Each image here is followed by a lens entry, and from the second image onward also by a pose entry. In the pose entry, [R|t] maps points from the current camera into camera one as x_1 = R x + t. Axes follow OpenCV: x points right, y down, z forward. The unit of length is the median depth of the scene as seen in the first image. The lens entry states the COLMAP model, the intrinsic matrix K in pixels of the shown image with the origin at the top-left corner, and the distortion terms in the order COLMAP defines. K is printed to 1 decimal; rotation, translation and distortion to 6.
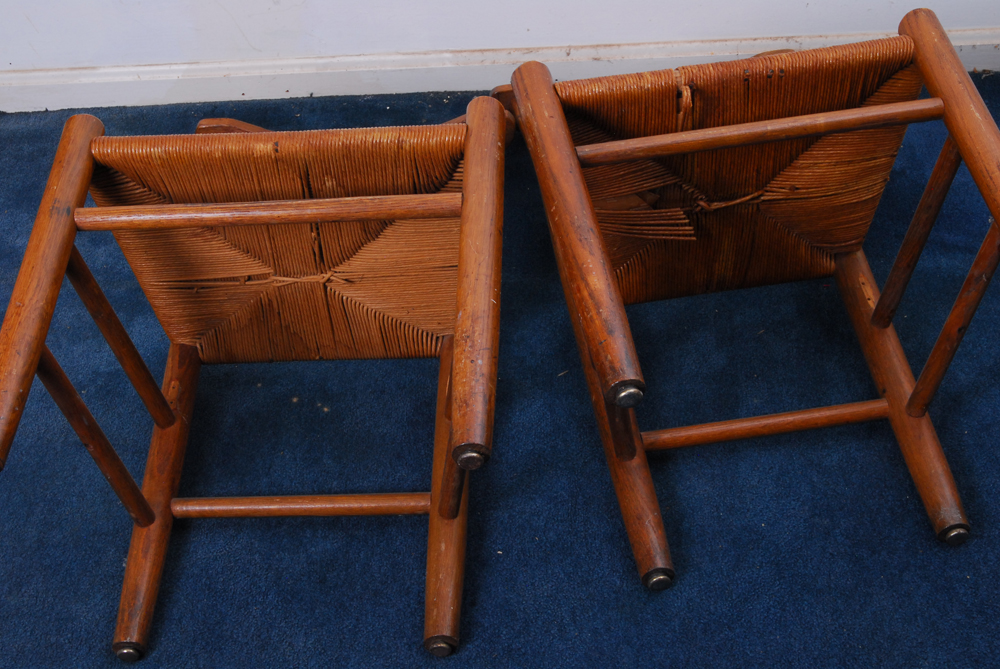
lens RADIAL K [[1676.1, 0, 500.0], [0, 1676.1, 334.5], [0, 0, 1]] dist [0.008154, -0.011129]
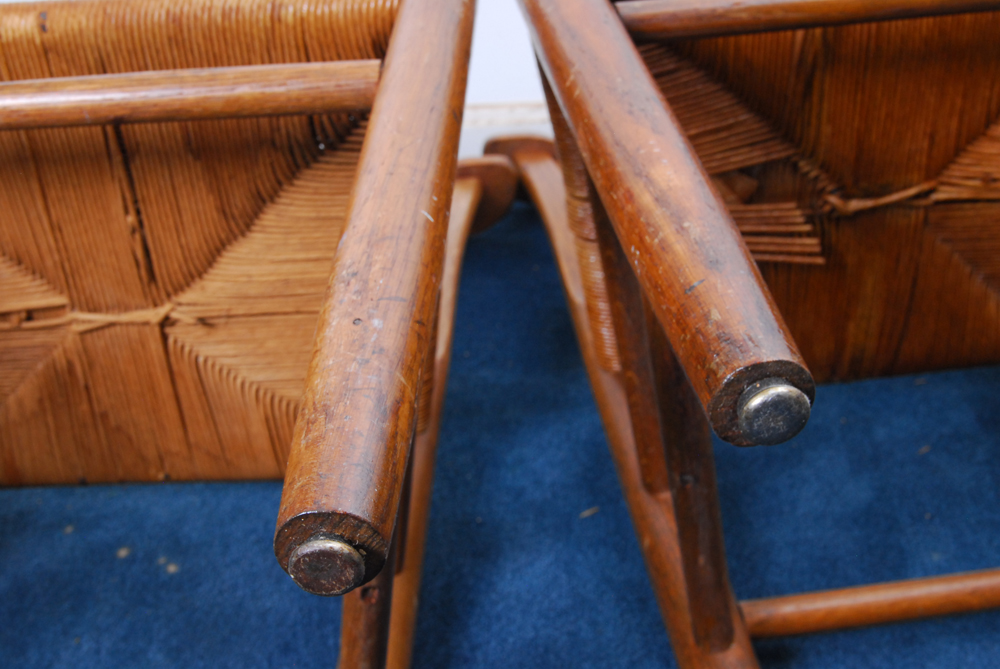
lens RADIAL K [[1404.3, 0, 500.0], [0, 1404.3, 334.5], [0, 0, 1]] dist [-0.032406, -0.009030]
pose [[0.999728, 0.005285, -0.022737, 0.018501], [-0.009898, 0.978110, -0.207853, 0.067552], [0.021141, 0.208022, 0.977896, 0.544132]]
